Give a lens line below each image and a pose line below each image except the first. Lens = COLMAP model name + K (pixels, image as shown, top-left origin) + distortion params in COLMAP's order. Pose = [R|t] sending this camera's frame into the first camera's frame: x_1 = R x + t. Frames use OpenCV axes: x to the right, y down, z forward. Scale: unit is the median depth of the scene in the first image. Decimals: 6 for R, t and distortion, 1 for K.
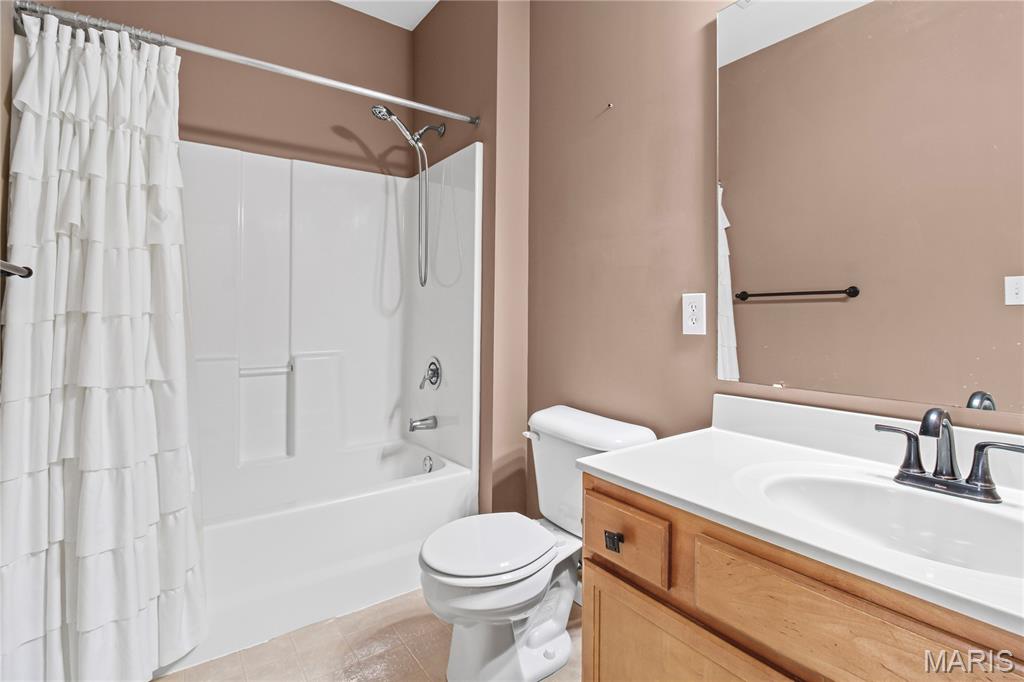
lens RADIAL K [[476.8, 0, 509.9], [0, 476.8, 315.8], [0, 0, 1]] dist [-0.001463, -0.012007]
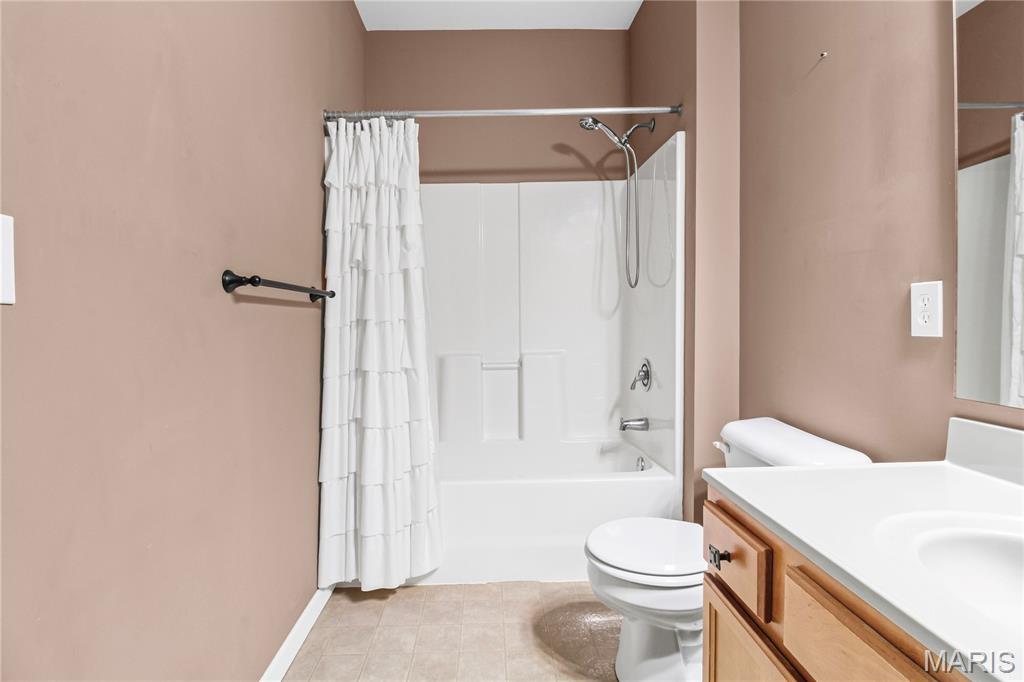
lens RADIAL K [[492.5, 0, 509.7], [0, 492.5, 330.9], [0, 0, 1]] dist [-0.001197, 0.000026]
pose [[0.825371, -0.001080, -0.564590, 0.300082], [0.017970, 0.999542, 0.024358, -0.001207], [0.564305, -0.030250, 0.825012, -0.004945]]
